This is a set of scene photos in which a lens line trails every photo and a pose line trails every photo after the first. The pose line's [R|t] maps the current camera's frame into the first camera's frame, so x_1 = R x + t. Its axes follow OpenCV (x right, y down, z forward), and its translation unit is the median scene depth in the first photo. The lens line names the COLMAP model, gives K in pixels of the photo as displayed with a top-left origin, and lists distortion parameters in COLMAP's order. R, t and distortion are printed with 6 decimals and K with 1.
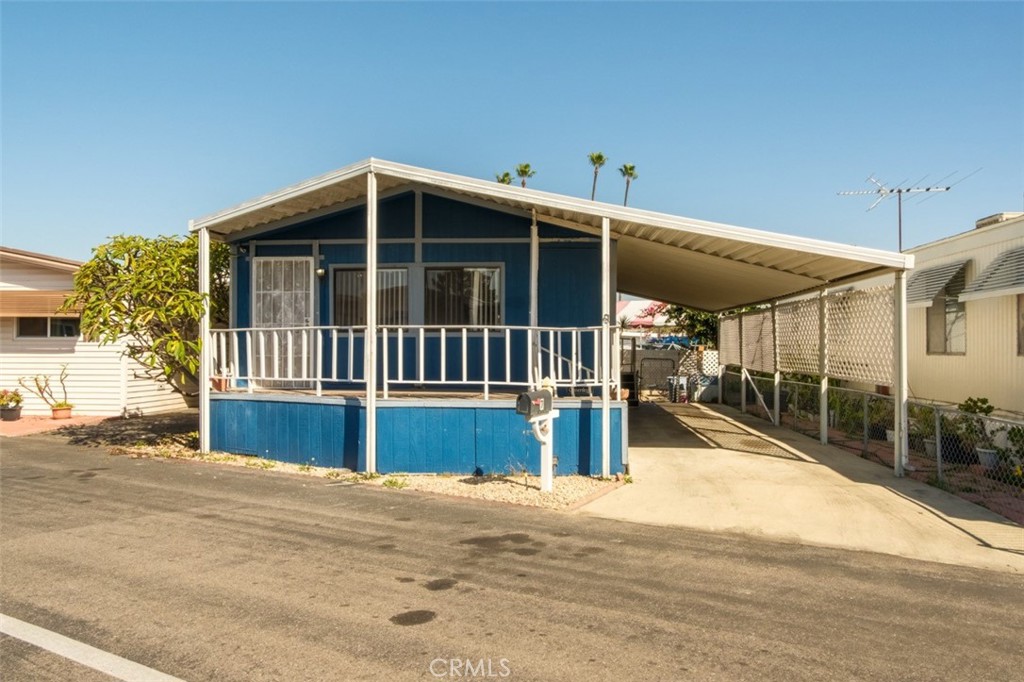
lens RADIAL K [[749.8, 0, 544.8], [0, 749.8, 352.0], [0, 0, 1]] dist [-0.005902, 0.013925]
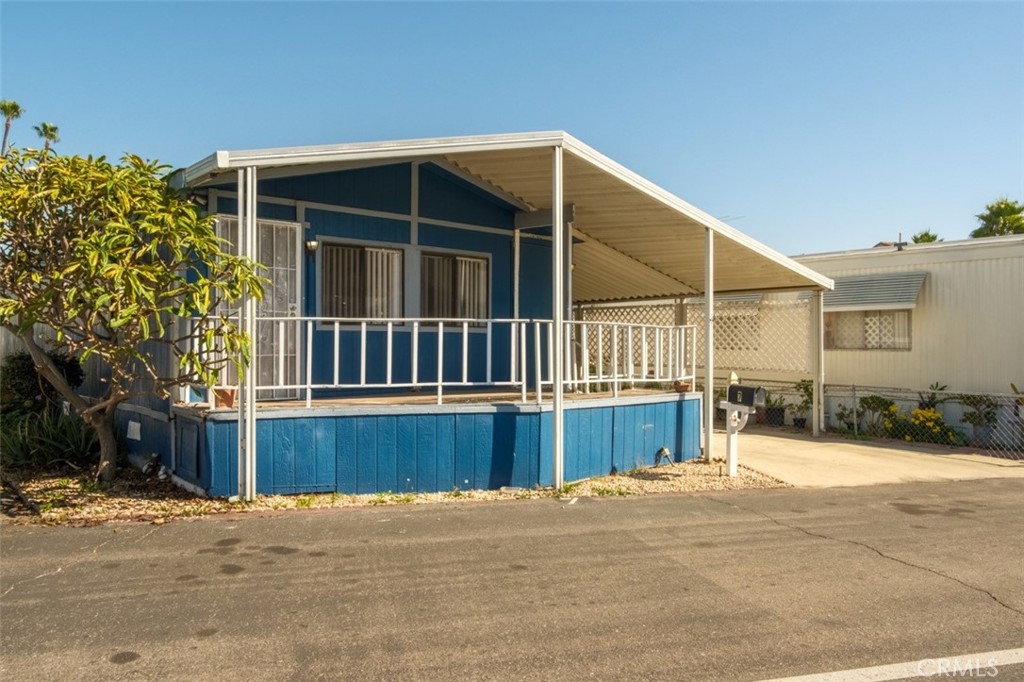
lens RADIAL K [[749.8, 0, 514.2], [0, 749.8, 340.7], [0, 0, 1]] dist [-0.005902, 0.013925]
pose [[0.699668, 0.005428, 0.714447, -0.695347], [0.003084, 0.999939, -0.010617, -0.000692], [-0.714461, 0.009631, 0.699609, 0.322773]]
